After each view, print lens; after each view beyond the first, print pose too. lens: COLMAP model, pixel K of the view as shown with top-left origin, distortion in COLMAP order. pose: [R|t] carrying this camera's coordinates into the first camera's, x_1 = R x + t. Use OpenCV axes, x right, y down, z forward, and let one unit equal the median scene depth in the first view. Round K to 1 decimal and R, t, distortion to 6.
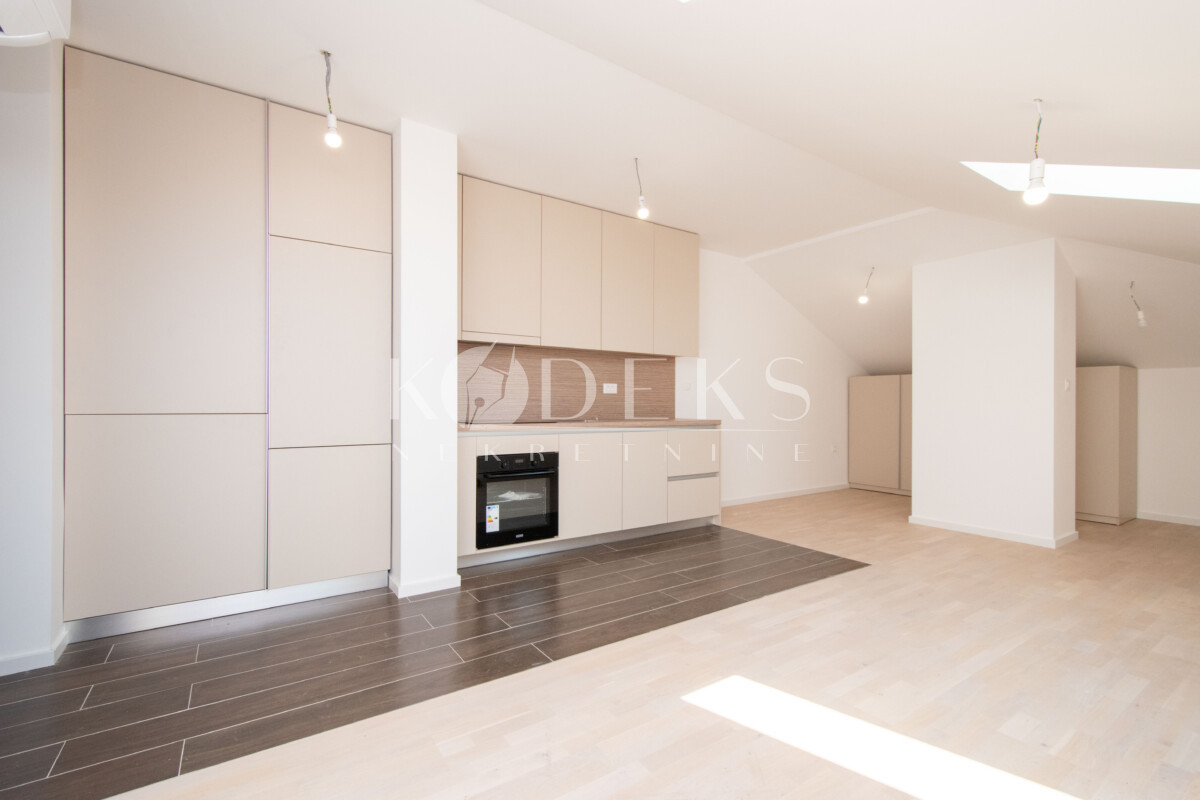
lens RADIAL K [[536.6, 0, 600.0], [0, 536.6, 400.0], [0, 0, 1]] dist [0.016191, -0.000260]
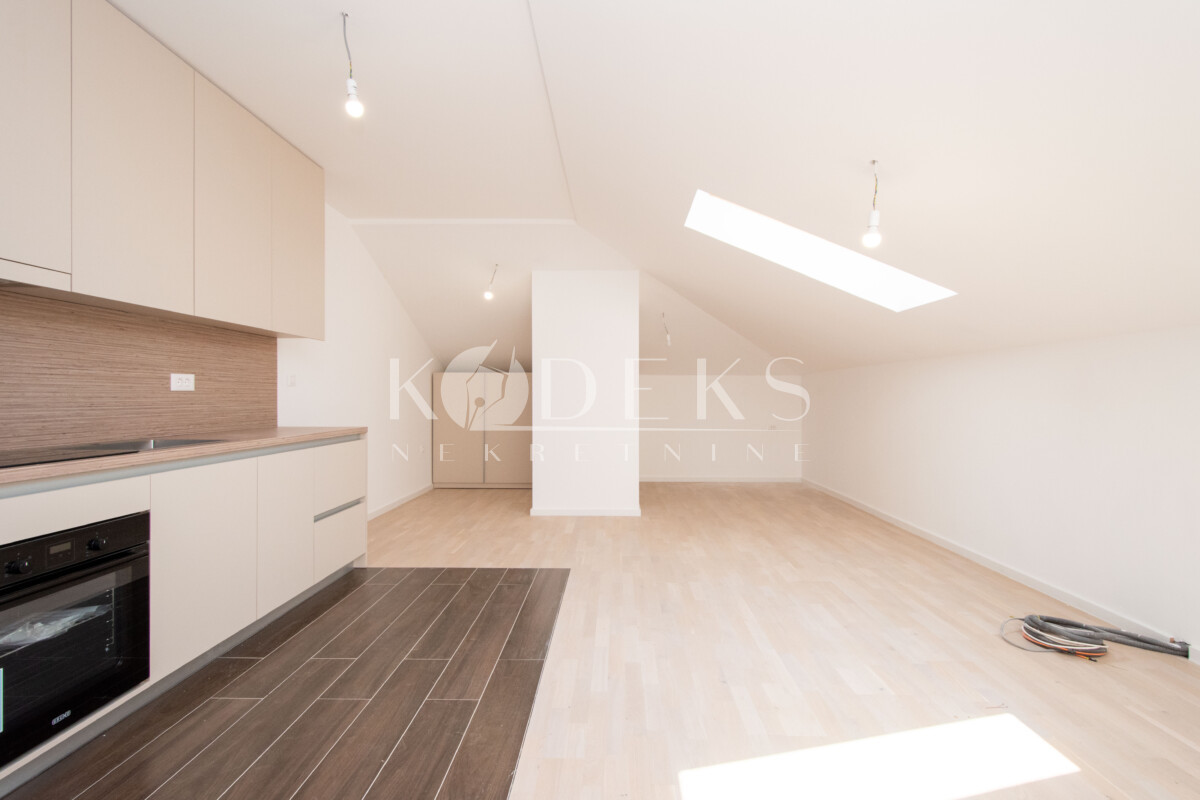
lens RADIAL K [[533.0, 0, 602.0], [0, 533.0, 395.3], [0, 0, 1]] dist [0.014545, -0.000828]
pose [[0.587402, -0.002094, 0.809293, -0.219179], [-0.002330, 0.999988, 0.004278, -0.012953], [-0.809292, -0.004399, 0.587390, 0.335443]]
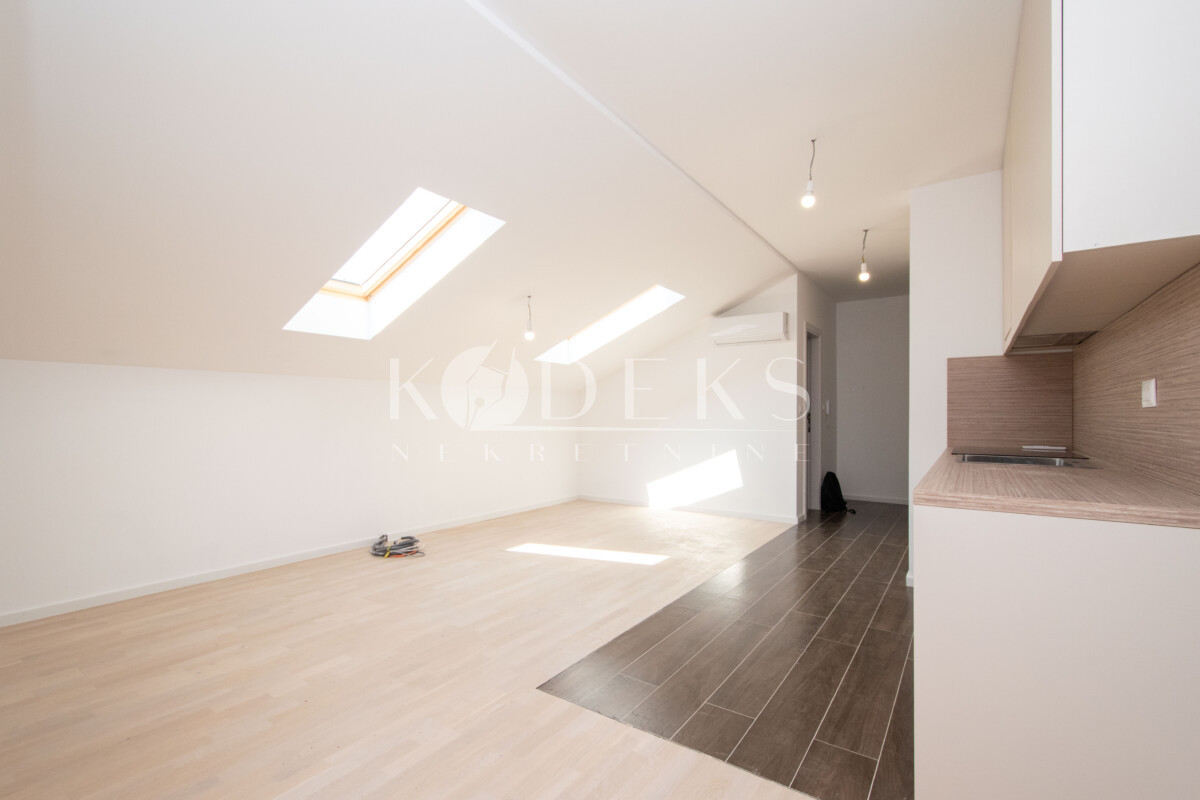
lens RADIAL K [[536.6, 0, 600.0], [0, 536.6, 400.0], [0, 0, 1]] dist [0.016191, -0.000260]
pose [[-0.934550, -0.014759, -0.355526, 0.578926], [-0.003175, 0.999446, -0.033144, -0.004769], [0.355818, -0.029845, -0.934079, 1.416496]]
